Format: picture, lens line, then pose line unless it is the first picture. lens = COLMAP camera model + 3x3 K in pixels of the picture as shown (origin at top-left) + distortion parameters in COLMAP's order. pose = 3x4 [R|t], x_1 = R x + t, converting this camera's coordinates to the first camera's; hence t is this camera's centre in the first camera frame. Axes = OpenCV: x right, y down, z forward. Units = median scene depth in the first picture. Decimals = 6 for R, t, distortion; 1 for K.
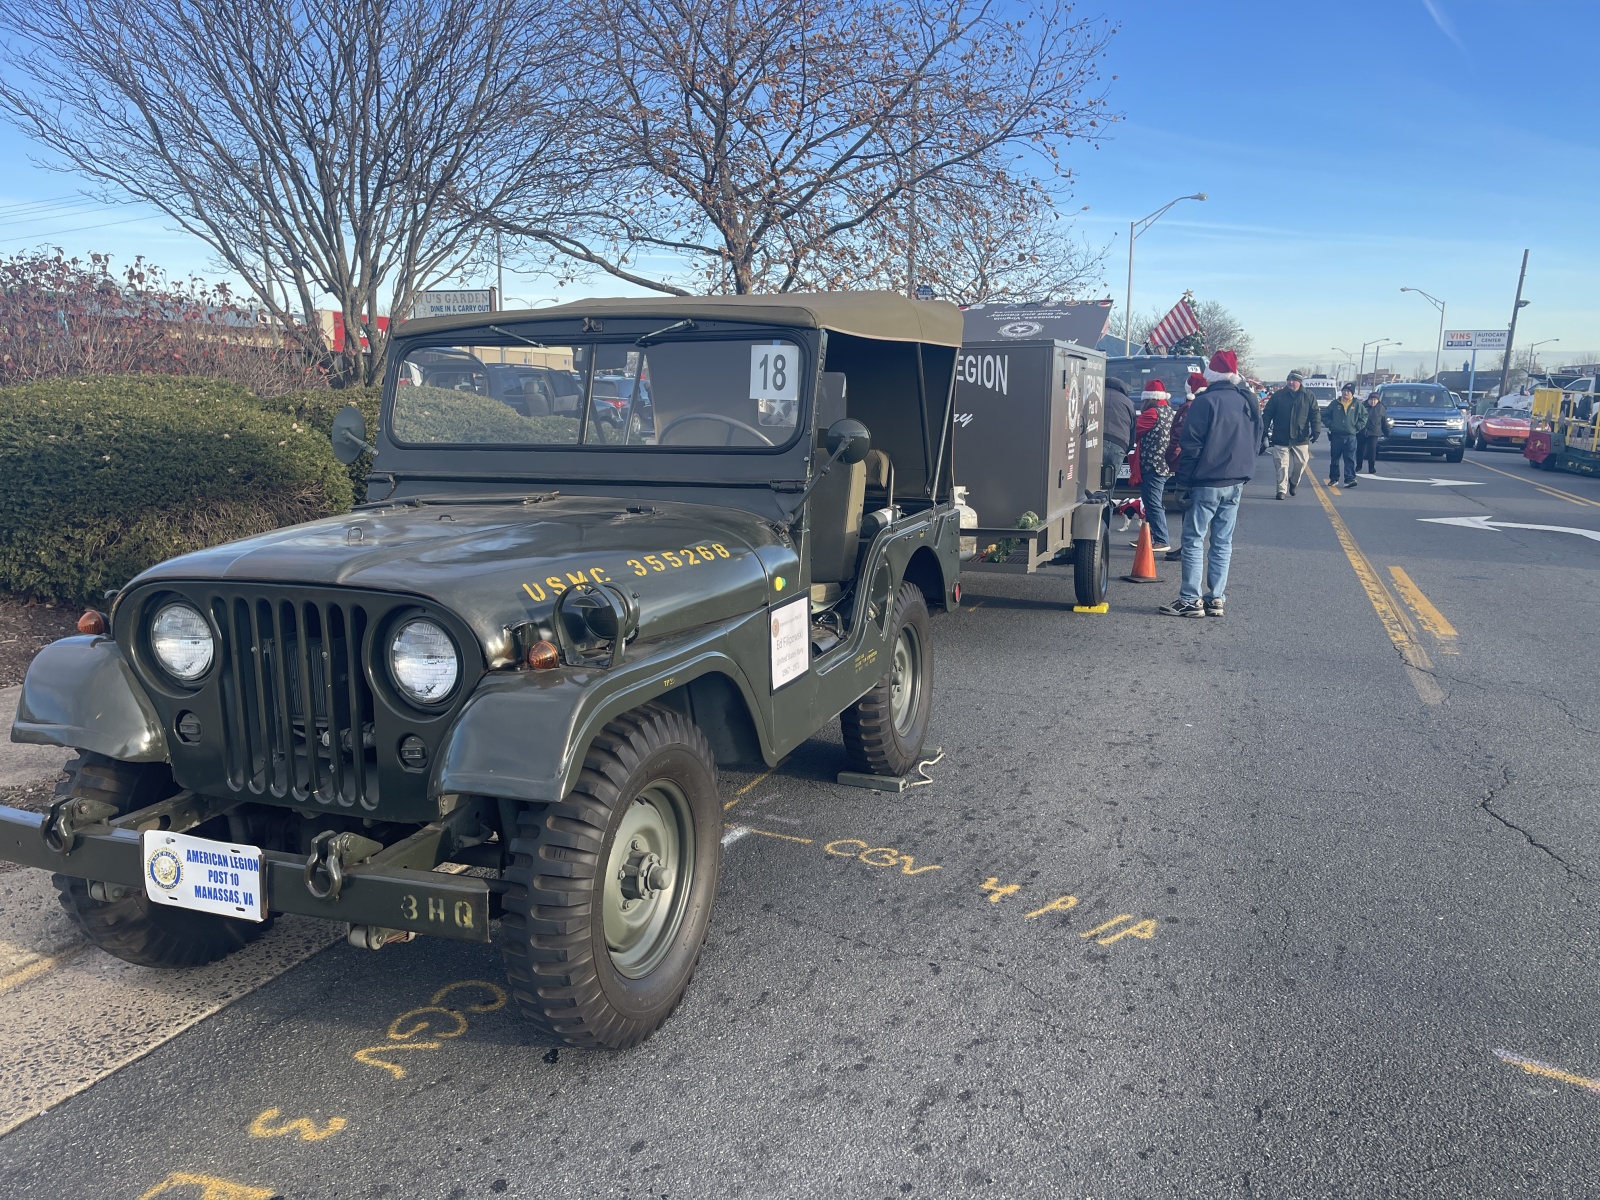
lens RADIAL K [[1236.3, 0, 800.0], [0, 1236.3, 600.0], [0, 0, 1]] dist [0.036749, -0.002246]
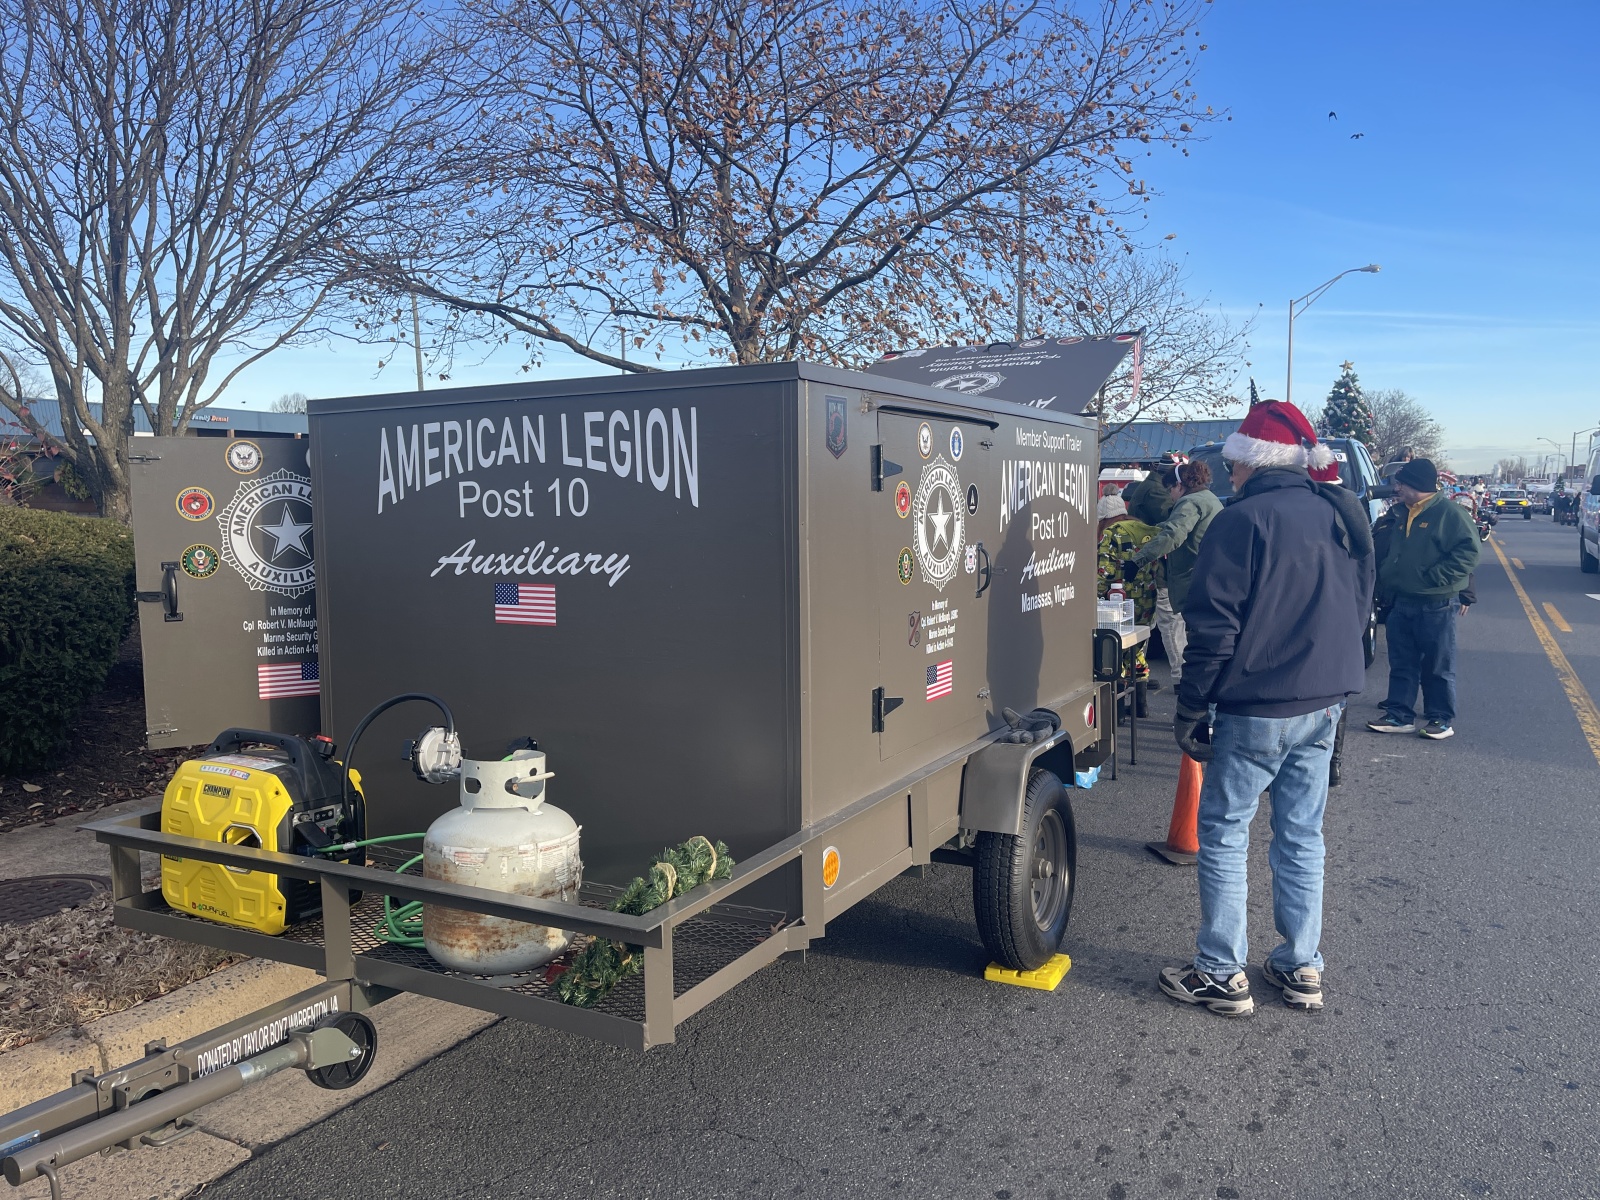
lens RADIAL K [[1236.3, 0, 800.0], [0, 1236.3, 600.0], [0, 0, 1]] dist [0.036749, -0.002246]
pose [[0.990973, -0.002080, -0.134045, 0.114993], [-0.008914, 0.996644, -0.081368, -0.048263], [0.133764, 0.081829, 0.987629, 0.285817]]
